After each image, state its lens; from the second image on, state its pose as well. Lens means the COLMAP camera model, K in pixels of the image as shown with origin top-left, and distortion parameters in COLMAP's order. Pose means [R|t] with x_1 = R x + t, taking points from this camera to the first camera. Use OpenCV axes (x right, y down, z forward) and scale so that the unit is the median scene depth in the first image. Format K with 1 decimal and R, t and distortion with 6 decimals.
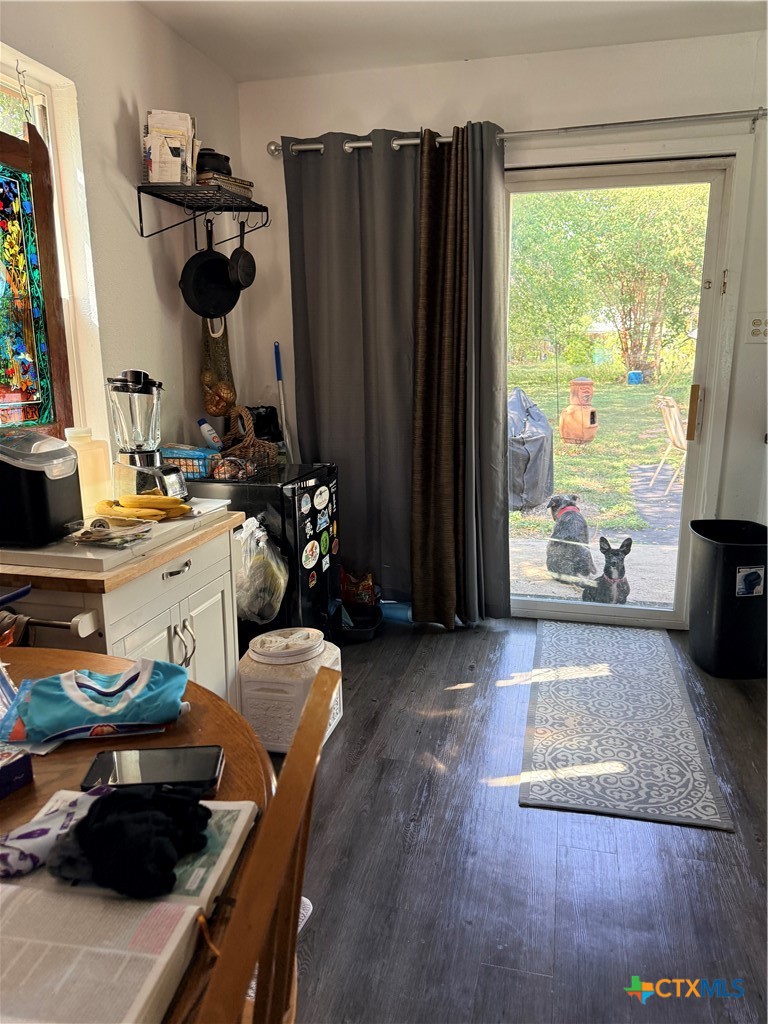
lens RADIAL K [[728.3, 0, 383.5], [0, 728.3, 503.2], [0, 0, 1]] dist [0.037567, -0.059777]
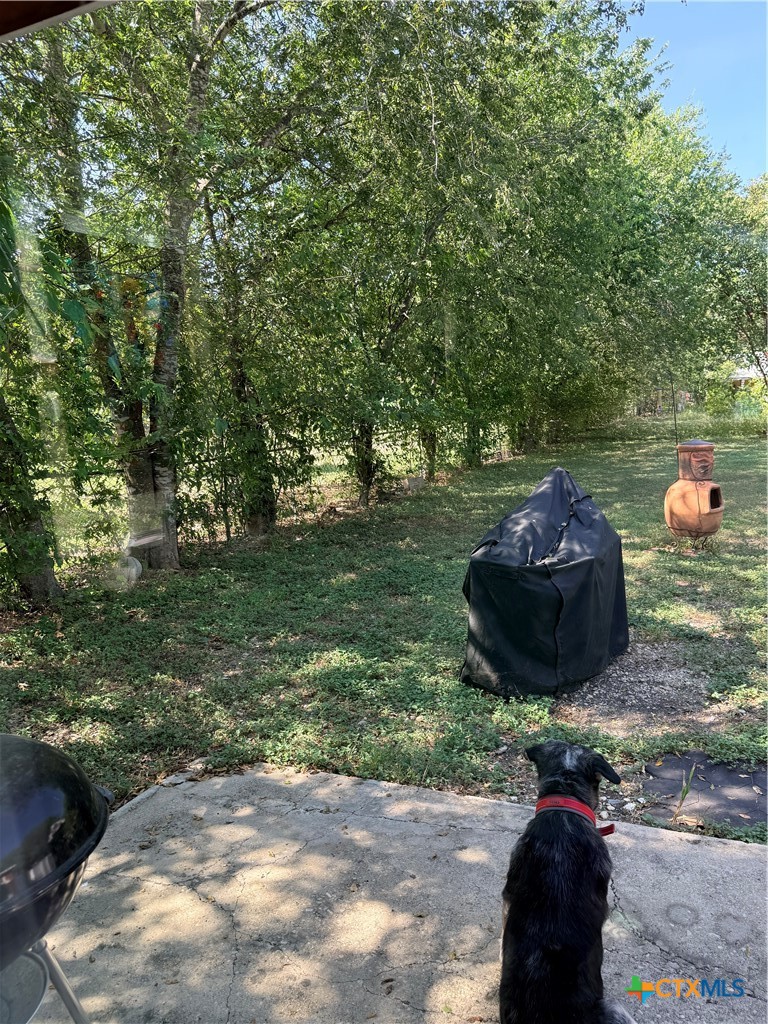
lens RADIAL K [[728.3, 0, 383.5], [0, 728.3, 503.2], [0, 0, 1]] dist [0.037567, -0.059777]
pose [[0.983963, -0.009082, -0.178143, 0.355793], [-0.004610, 0.997075, -0.076295, -0.200780], [0.178315, 0.075893, 0.981042, 0.943763]]
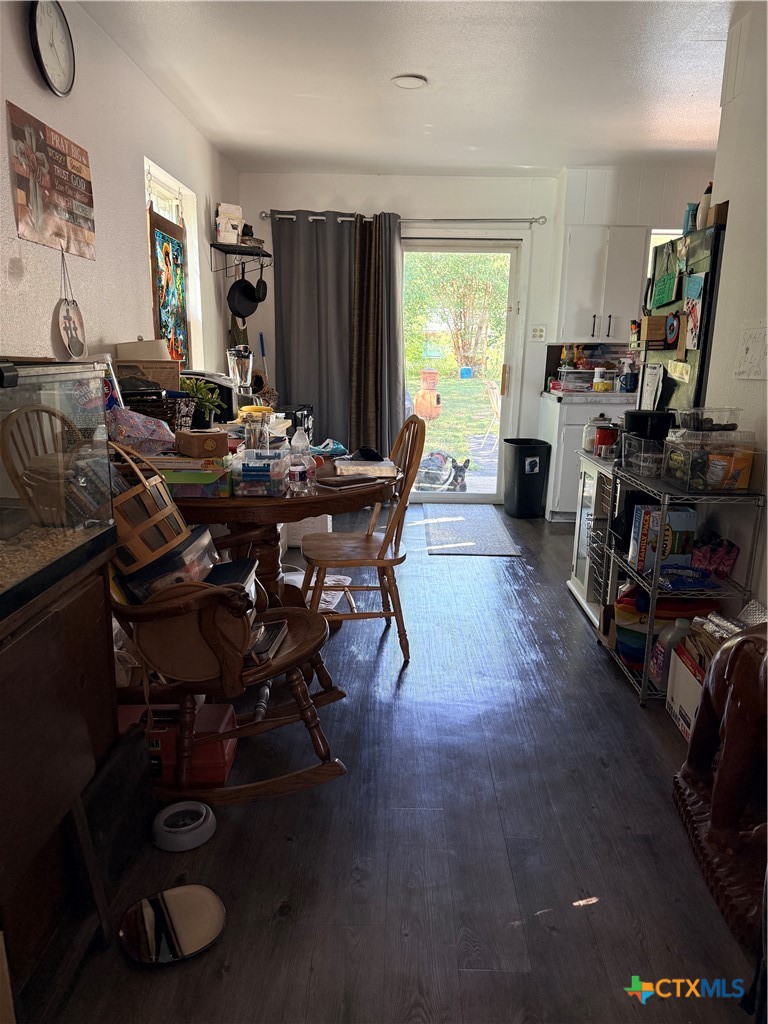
lens RADIAL K [[715.5, 0, 403.4], [0, 715.5, 514.2], [0, 0, 1]] dist [0.054966, -0.060761]
pose [[0.970584, -0.031272, 0.238723, -0.260581], [0.025381, 0.999294, 0.027710, 0.157772], [-0.239421, -0.020836, 0.970692, -0.690694]]
